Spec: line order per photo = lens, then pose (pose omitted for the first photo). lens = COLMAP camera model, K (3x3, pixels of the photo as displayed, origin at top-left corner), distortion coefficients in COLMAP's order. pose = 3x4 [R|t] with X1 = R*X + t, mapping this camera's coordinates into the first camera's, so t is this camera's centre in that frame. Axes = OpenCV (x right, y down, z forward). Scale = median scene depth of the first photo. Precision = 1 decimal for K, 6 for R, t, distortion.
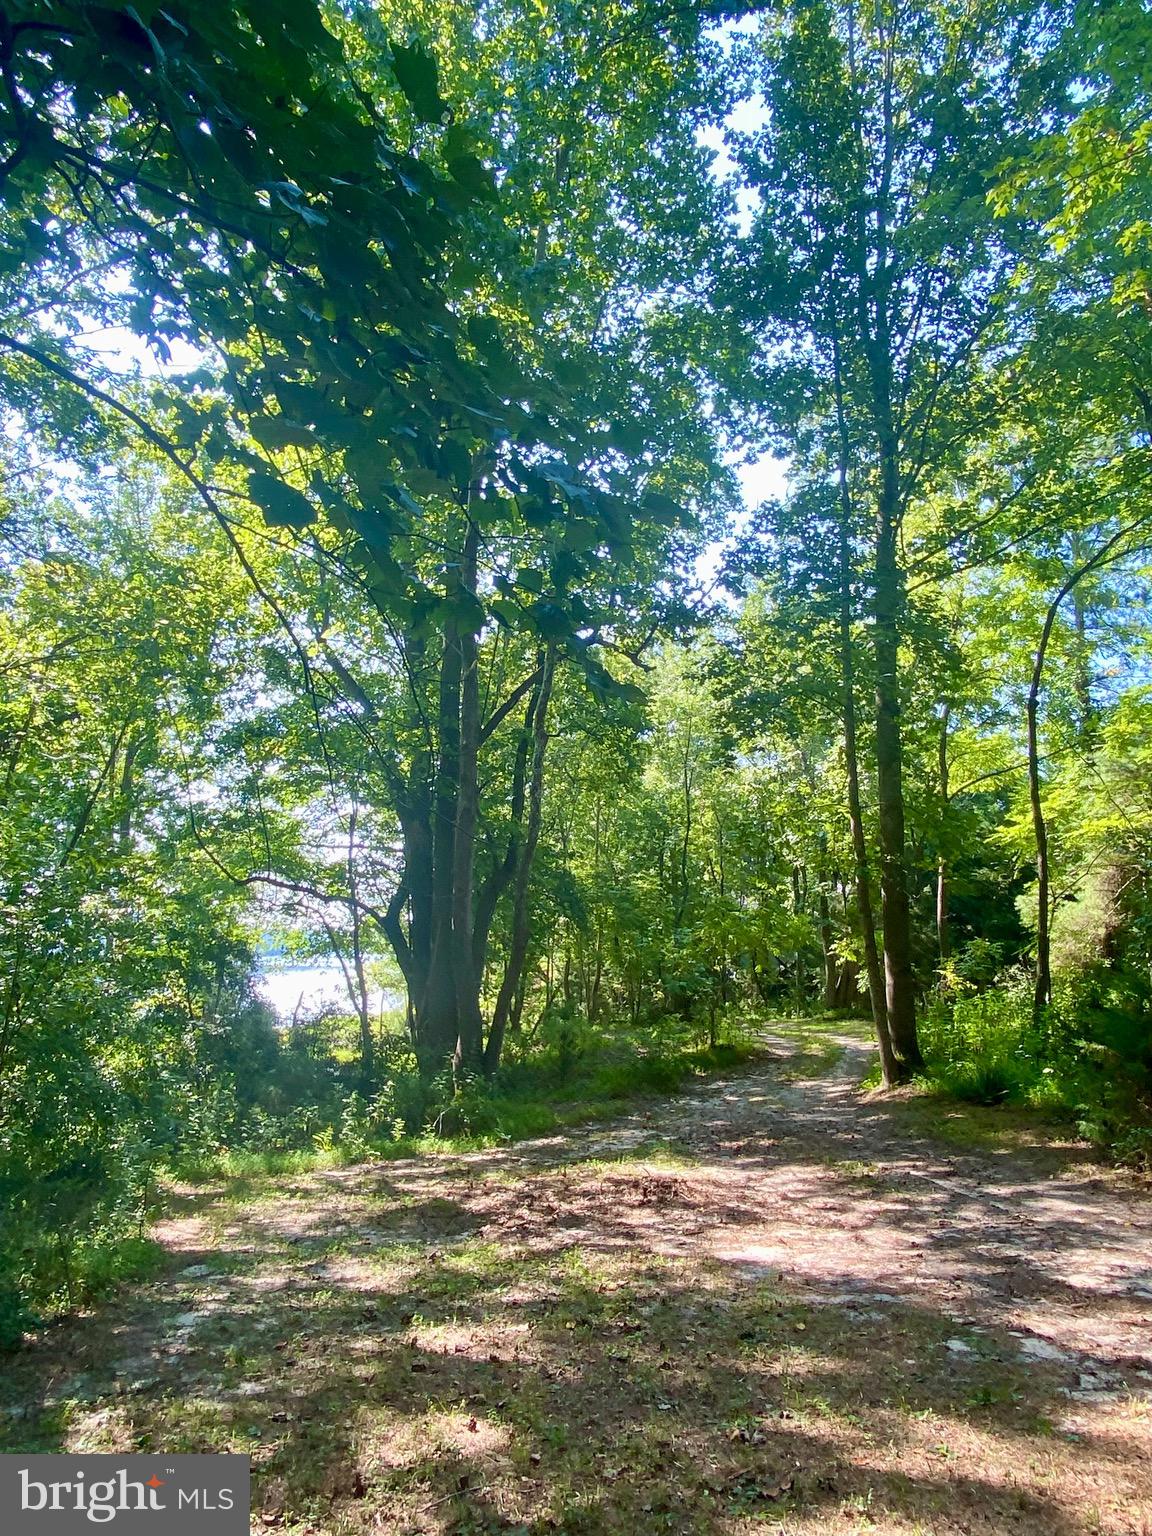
lens RADIAL K [[988.8, 0, 575.1], [0, 988.8, 768.5], [0, 0, 1]] dist [0.031926, -0.011933]
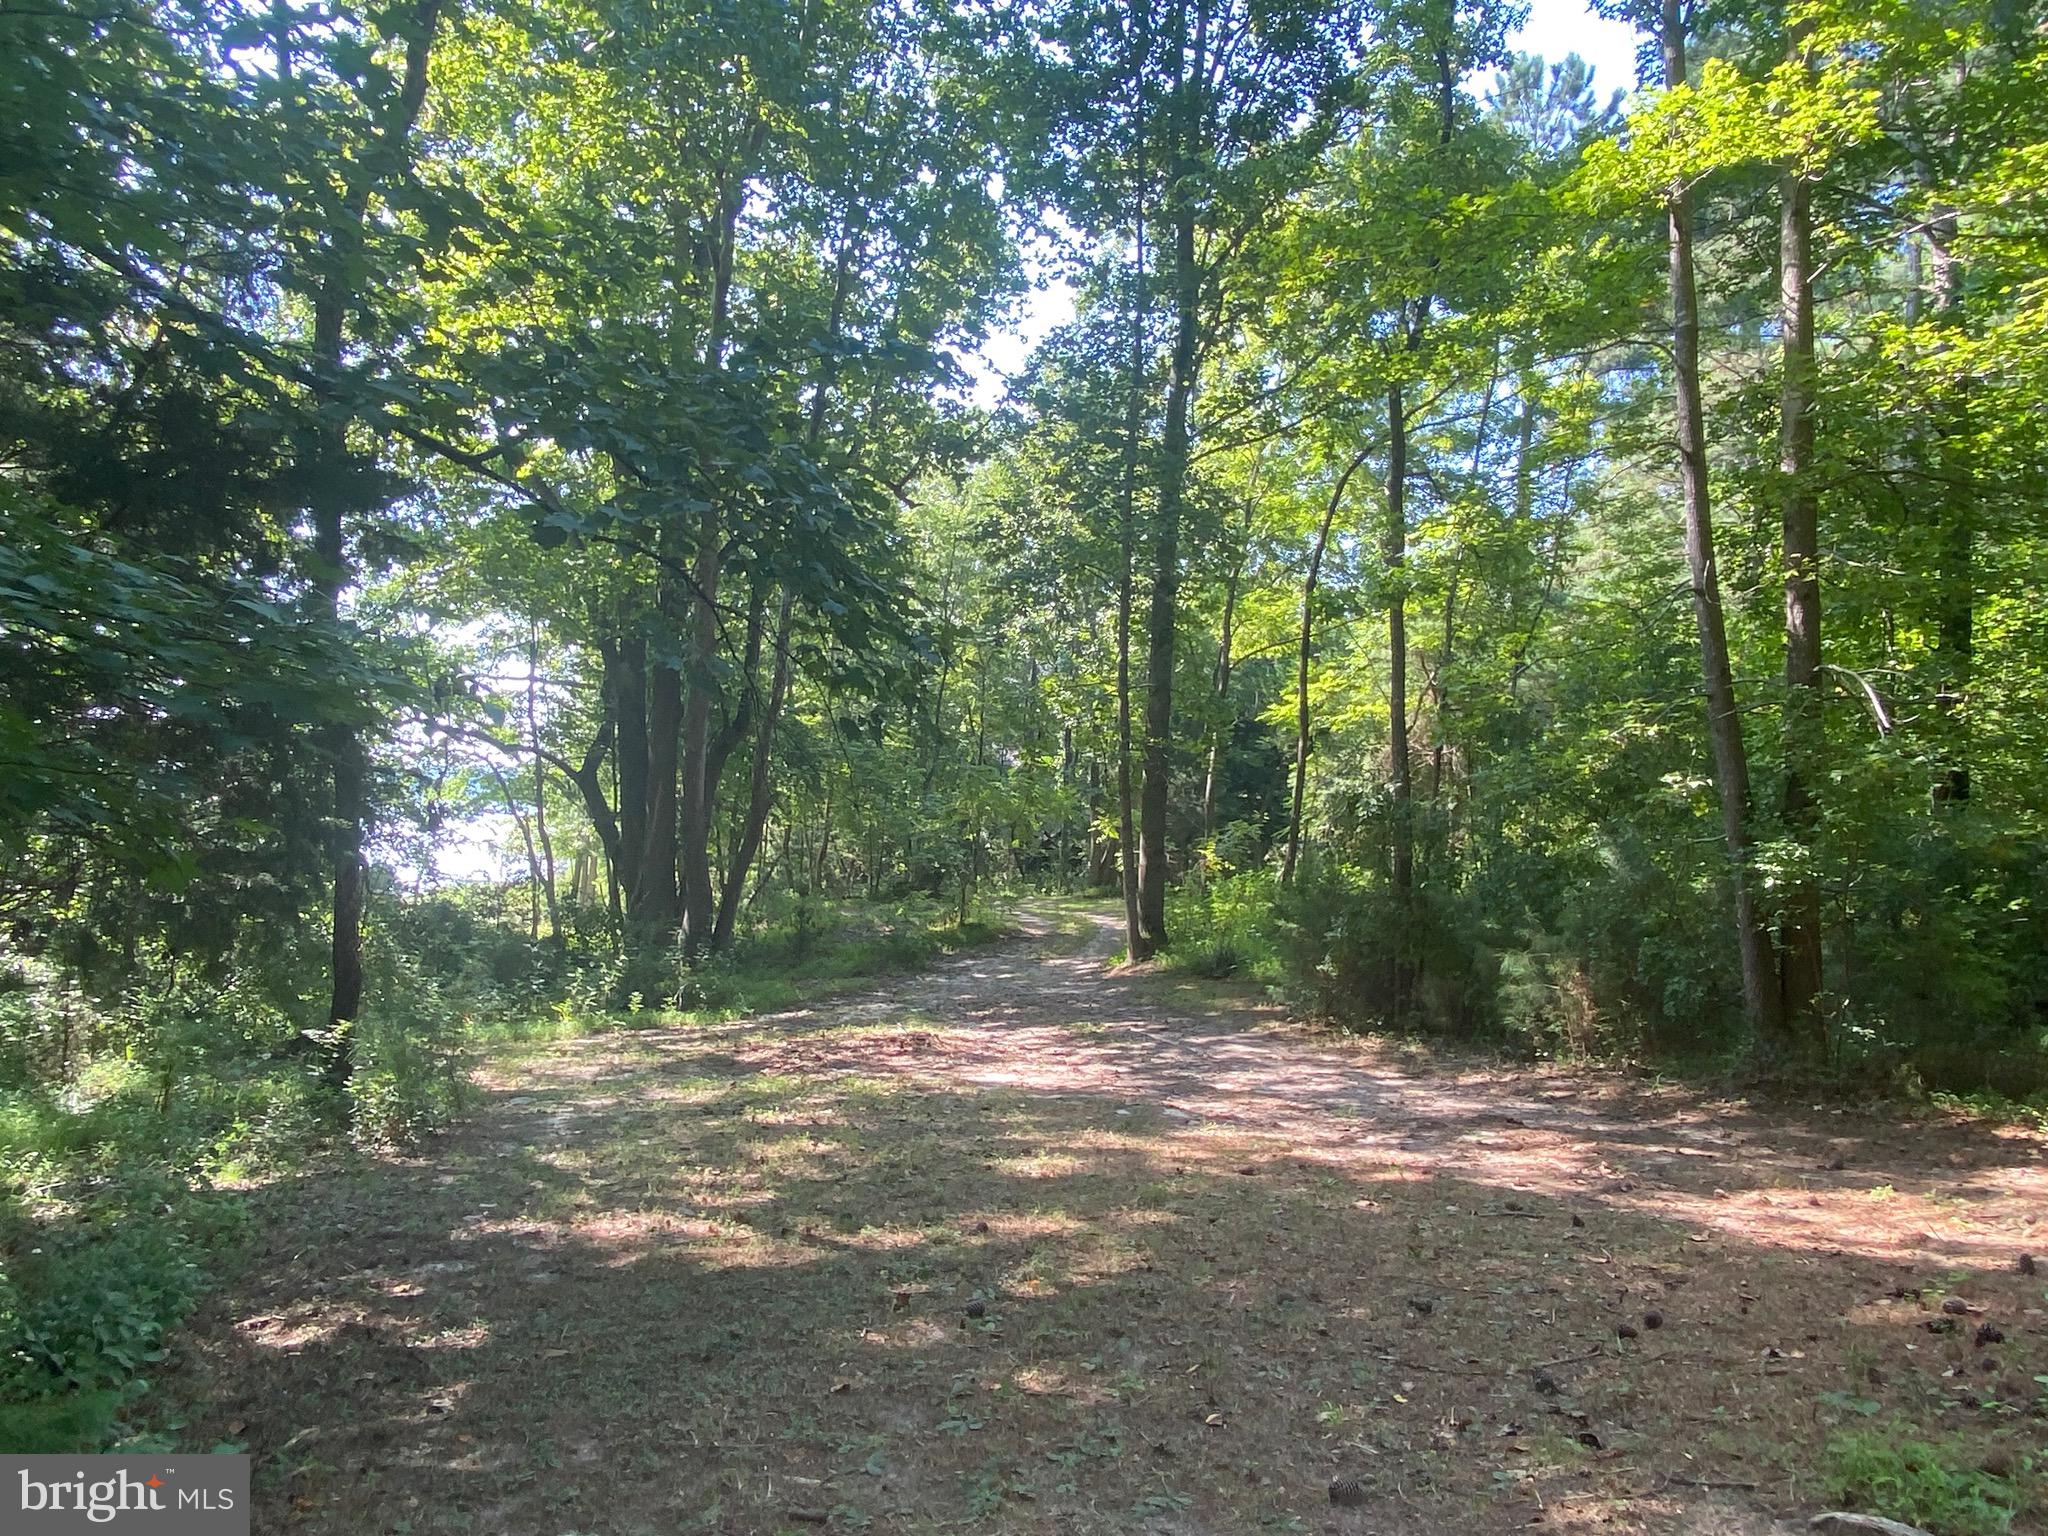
lens RADIAL K [[1318.4, 0, 1028.6], [0, 1318.4, 766.8], [0, 0, 1]] dist [0.031926, -0.011933]
pose [[0.982417, 0.034723, 0.183444, -0.041420], [-0.062238, 0.987260, 0.146438, -0.064734], [-0.176023, -0.155280, 0.972062, -0.243591]]
